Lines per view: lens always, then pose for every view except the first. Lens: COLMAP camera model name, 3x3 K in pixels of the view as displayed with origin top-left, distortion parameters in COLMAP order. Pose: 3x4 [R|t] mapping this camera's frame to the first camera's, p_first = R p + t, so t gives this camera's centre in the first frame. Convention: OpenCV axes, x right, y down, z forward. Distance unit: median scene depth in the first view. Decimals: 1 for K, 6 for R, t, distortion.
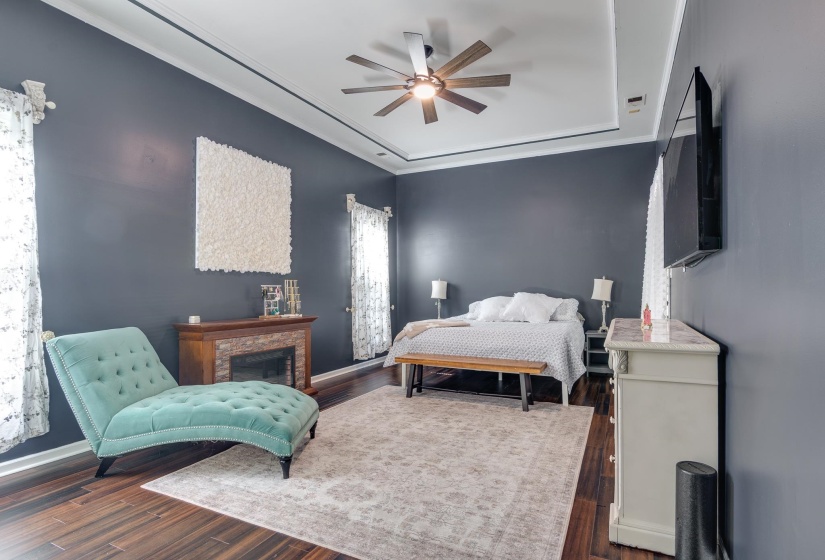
lens RADIAL K [[422.1, 0, 405.9], [0, 422.1, 284.0], [0, 0, 1]] dist [-0.000319, 0.000803]
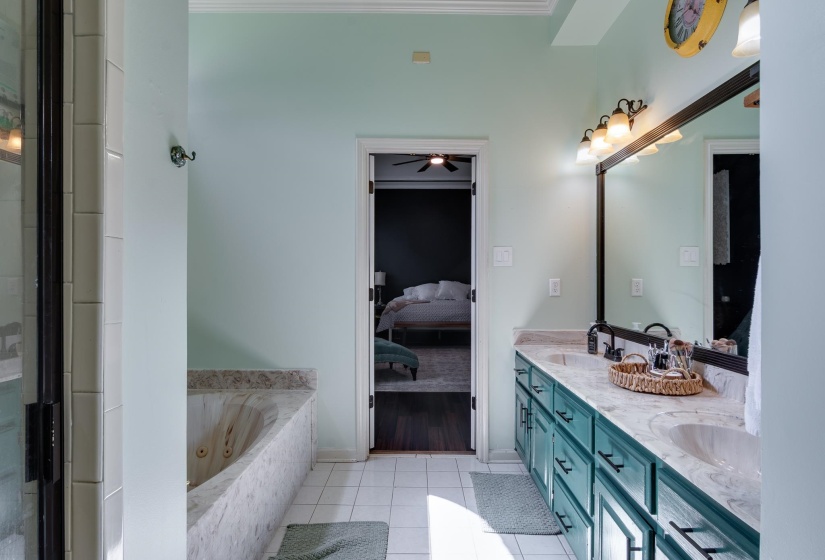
lens RADIAL K [[422.1, 0, 405.9], [0, 422.1, 284.0], [0, 0, 1]] dist [-0.000319, 0.000803]
pose [[0.903324, -0.000542, 0.428958, -0.747046], [-0.012879, 0.999514, 0.028383, -0.014512], [-0.428765, -0.031163, 0.902878, -0.442758]]
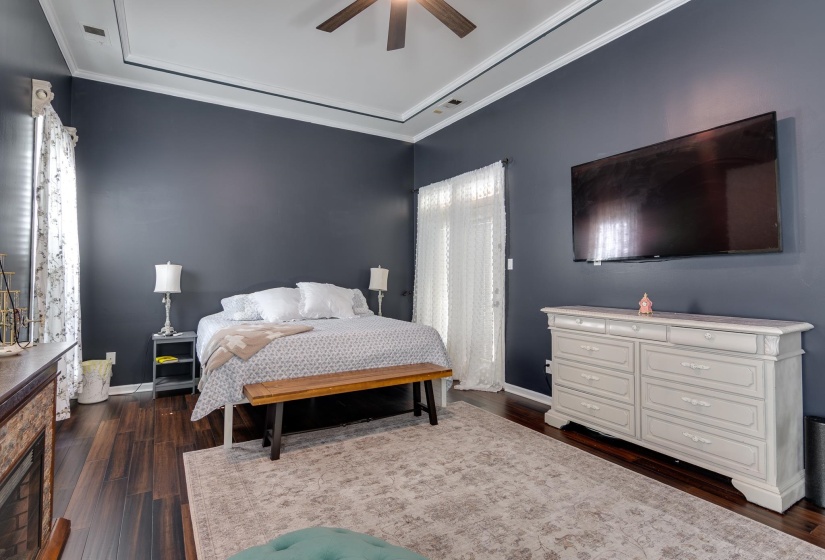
lens RADIAL K [[429.4, 0, 410.7], [0, 429.4, 258.6], [0, 0, 1]] dist [-0.001690, 0.000113]
pose [[0.537002, 0.038618, 0.842697, -0.484542], [-0.013779, 0.999220, -0.037010, 0.003530], [-0.843468, 0.008263, 0.537115, 0.590499]]
